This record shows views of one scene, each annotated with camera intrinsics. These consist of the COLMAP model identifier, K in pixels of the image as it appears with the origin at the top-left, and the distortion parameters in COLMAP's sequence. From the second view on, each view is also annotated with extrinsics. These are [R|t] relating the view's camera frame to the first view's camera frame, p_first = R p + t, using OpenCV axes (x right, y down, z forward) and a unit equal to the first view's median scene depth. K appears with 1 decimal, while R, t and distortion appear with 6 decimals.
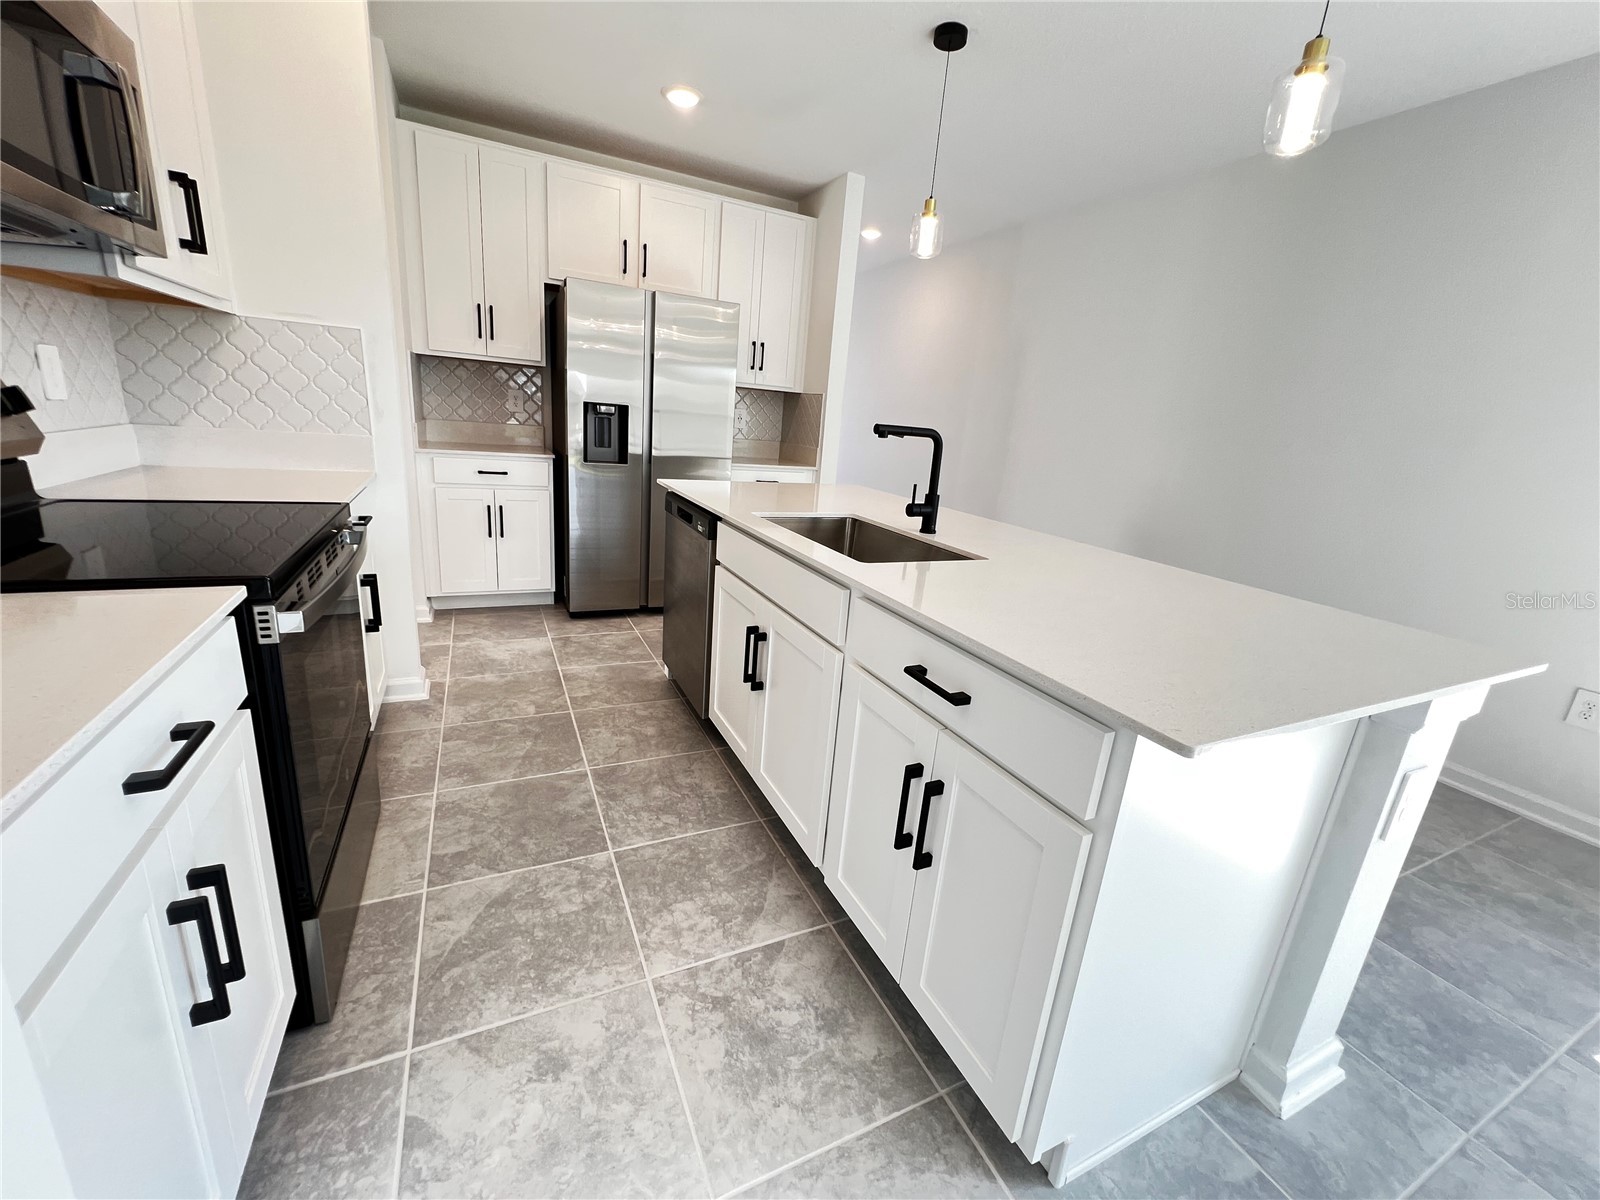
lens RADIAL K [[645.4, 0, 801.0], [0, 645.4, 594.9], [0, 0, 1]] dist [-0.006468, 0.001930]
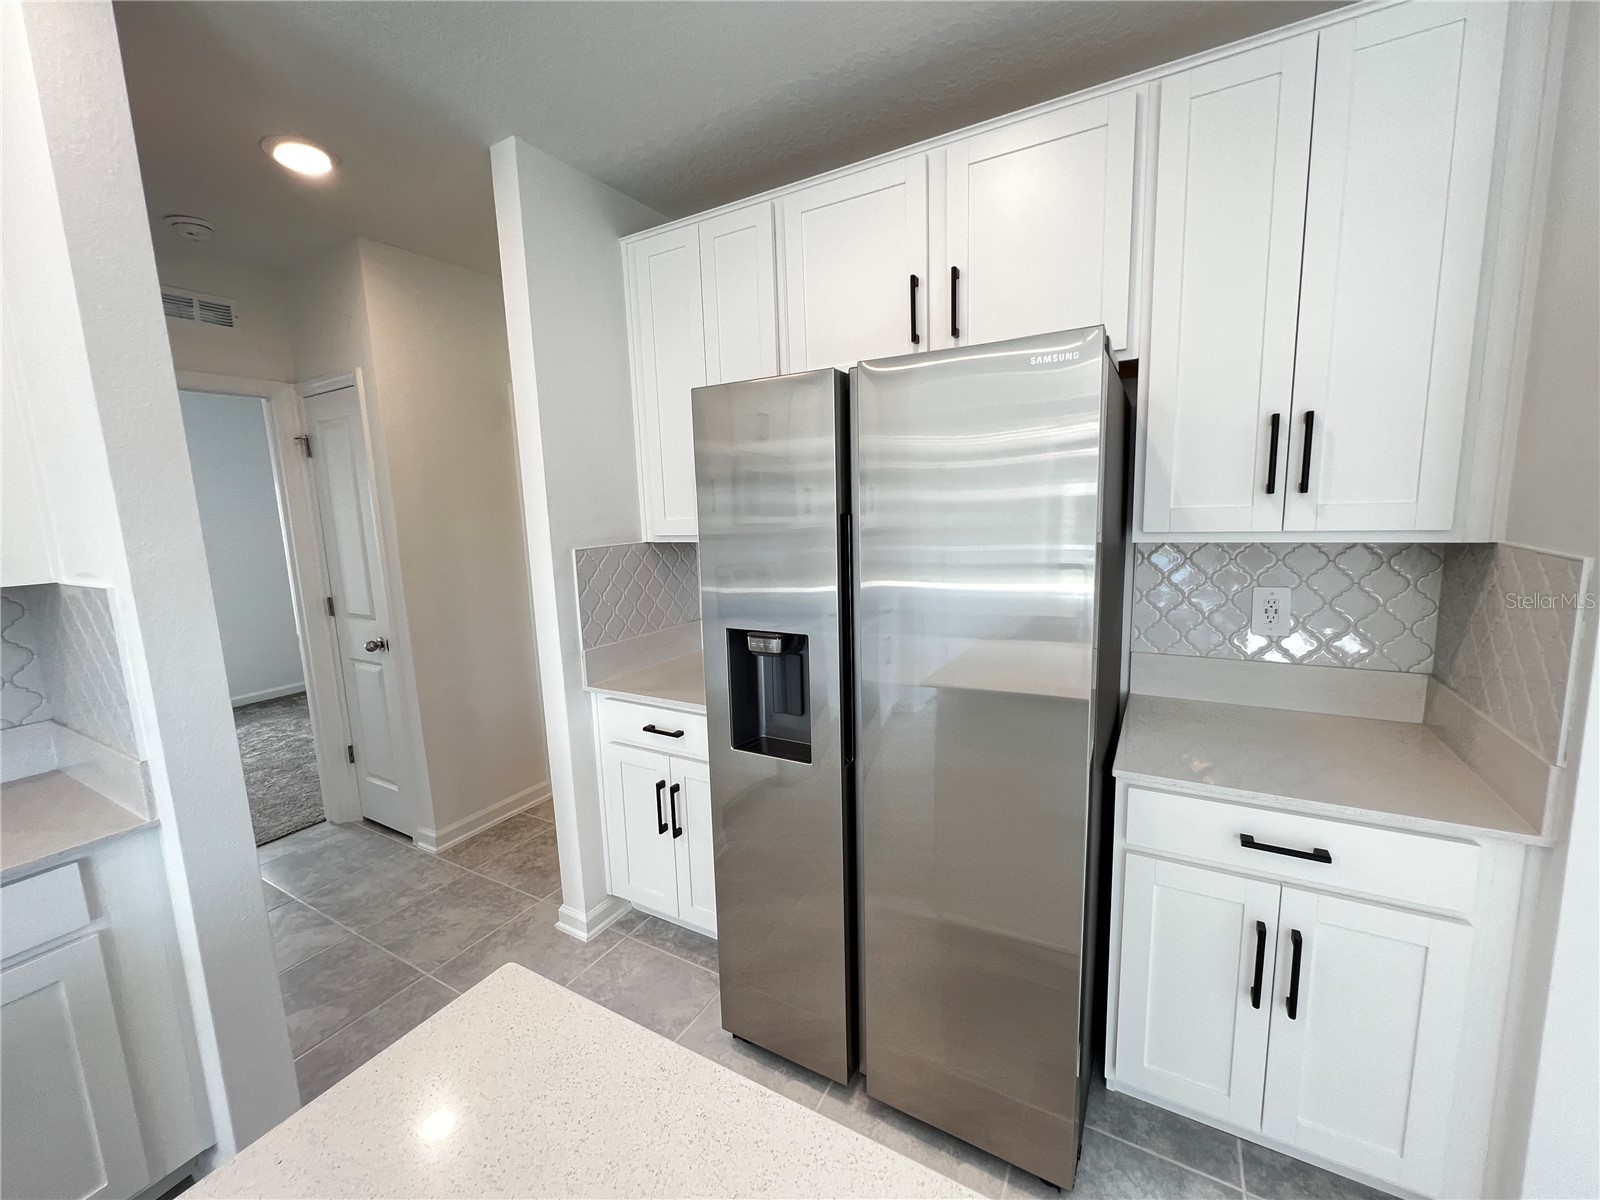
lens RADIAL K [[645.4, 0, 795.2], [0, 645.4, 599.7], [0, 0, 1]] dist [-0.006468, 0.001930]
pose [[0.558633, 0.019396, -0.829188, 0.145686], [-0.143577, 0.986895, -0.073645, -0.497238], [0.816894, 0.160193, 0.554097, 1.314271]]
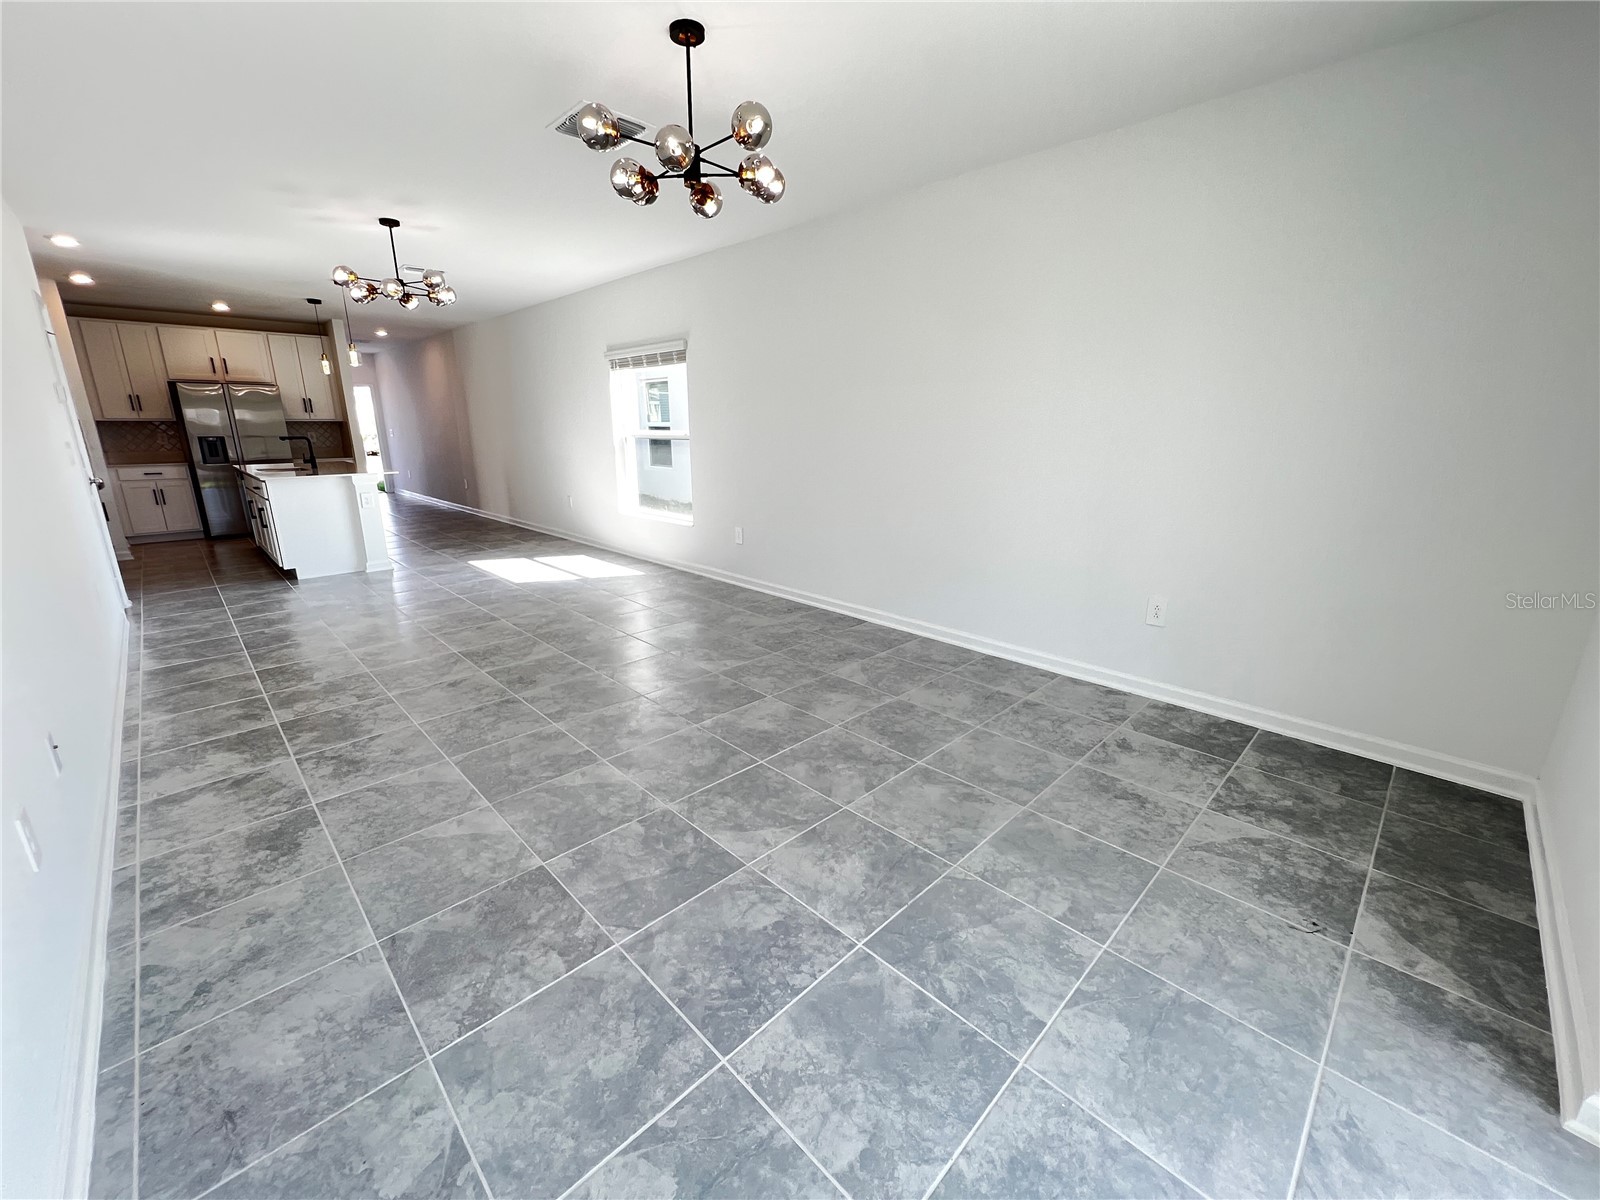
lens RADIAL K [[645.4, 0, 797.9], [0, 645.4, 597.7], [0, 0, 1]] dist [-0.006468, 0.001930]
pose [[0.943936, -0.162444, 0.287398, 1.483817], [0.160766, 0.986549, 0.029595, 0.856953], [-0.288340, 0.018268, 0.957354, -2.841243]]
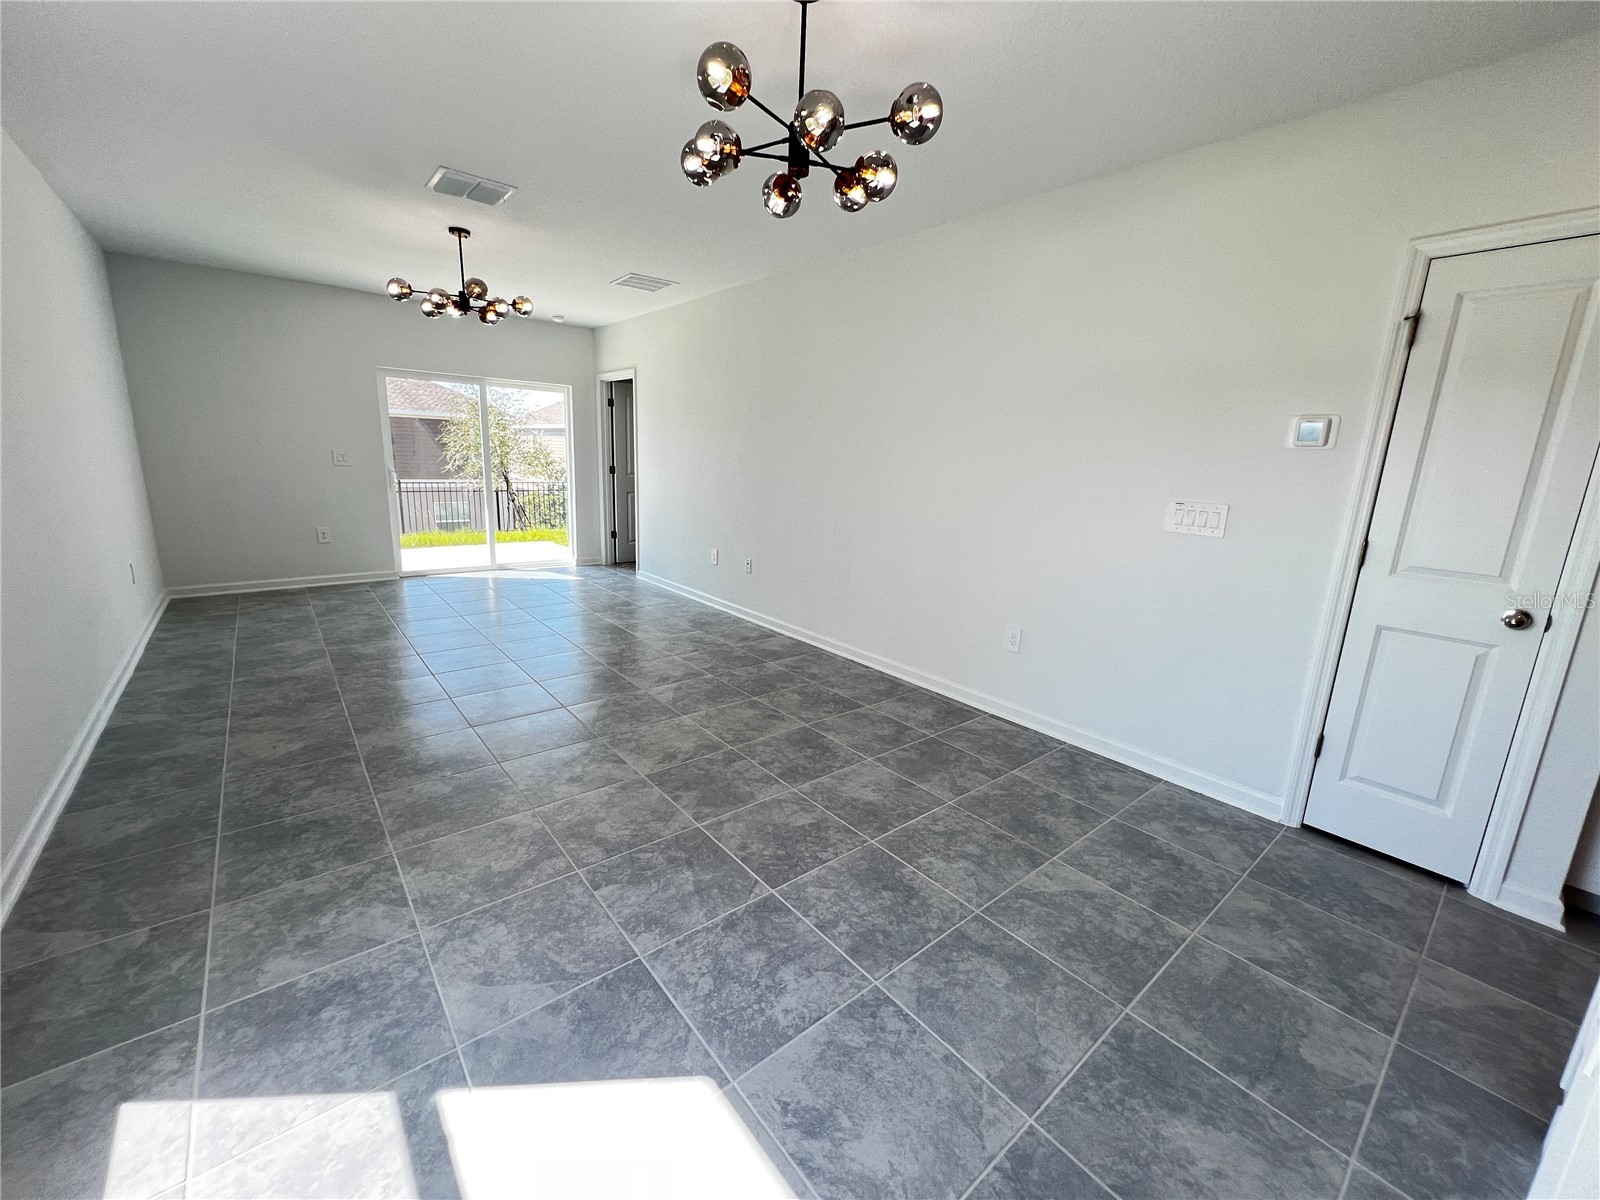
lens RADIAL K [[643.9, 0, 800.7], [0, 643.9, 597.2], [0, 0, 1]] dist [-0.000866, -0.000363]
pose [[-0.963440, -0.063273, -0.260345, 1.201443], [-0.177724, 0.878080, 0.444285, -0.173619], [0.200493, 0.474311, -0.857223, 0.700043]]
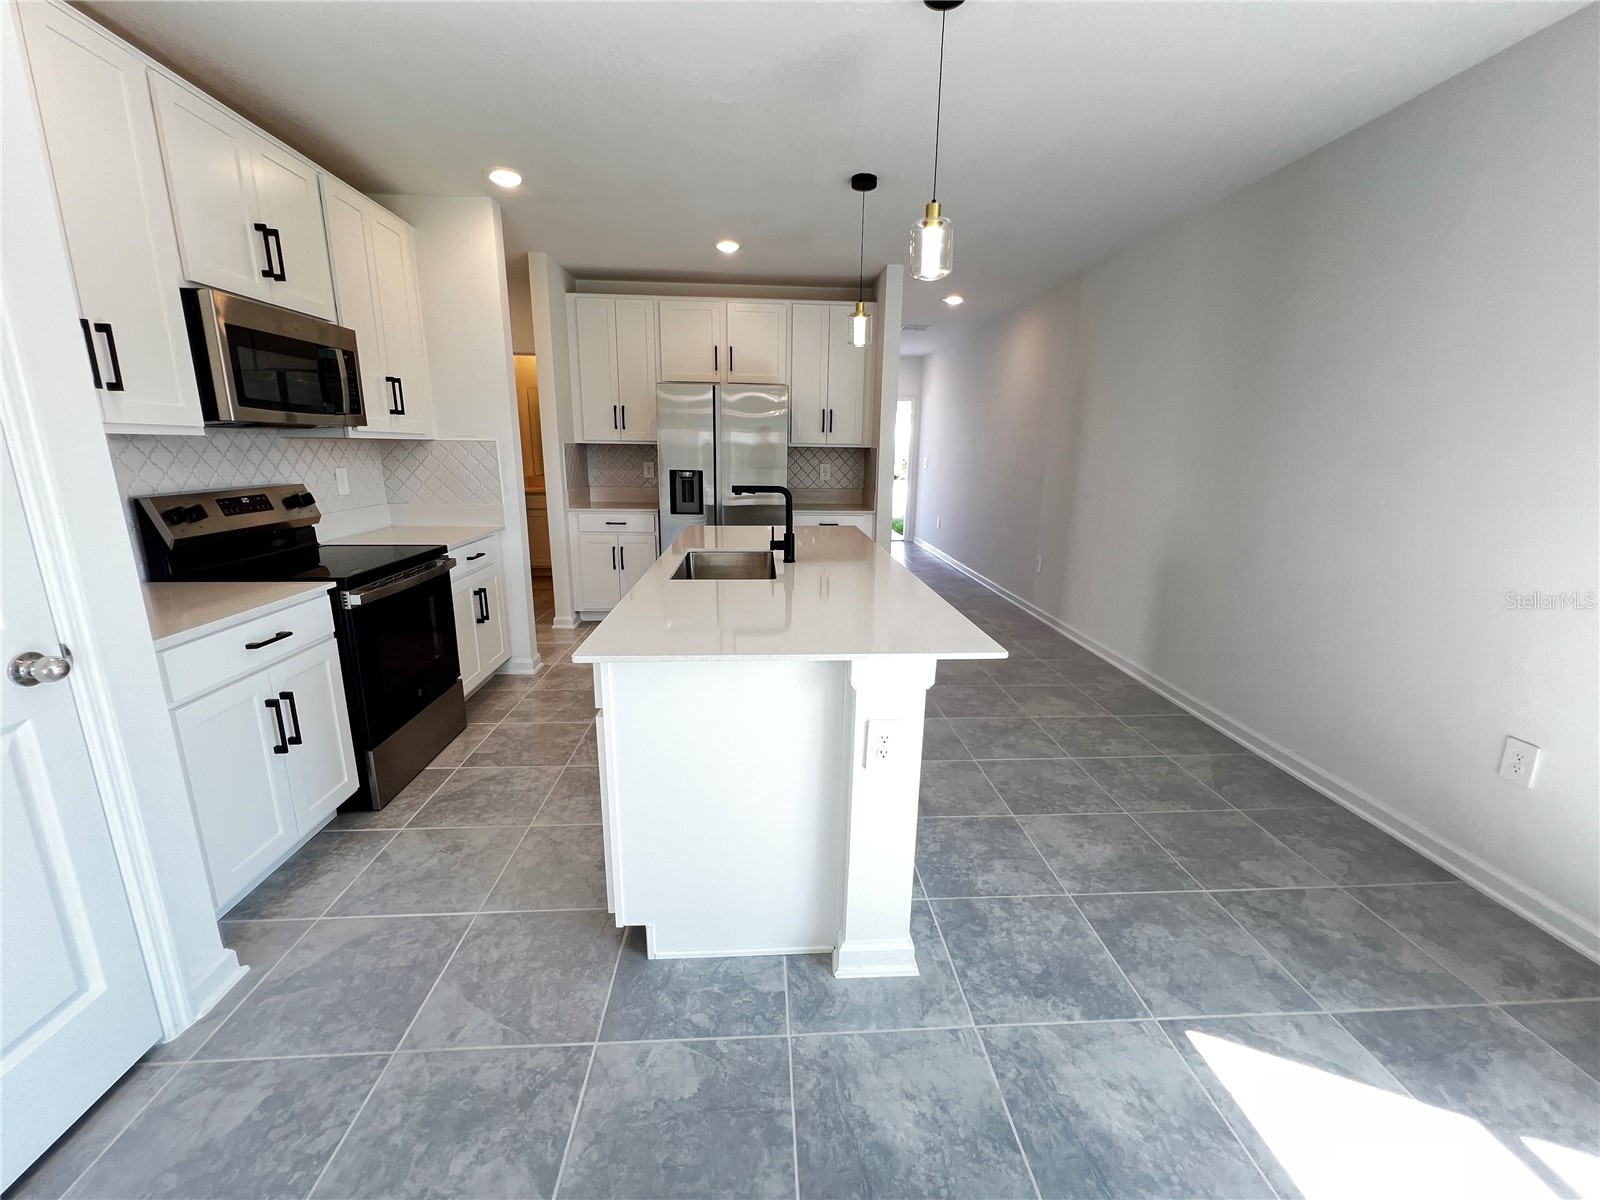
lens RADIAL K [[645.4, 0, 799.4], [0, 645.4, 595.8], [0, 0, 1]] dist [-0.006468, 0.001930]
pose [[0.924671, 0.016100, -0.380427, 0.739112], [-0.039795, 0.997720, -0.054503, 0.046401], [0.378683, 0.065536, 0.923203, -0.224898]]
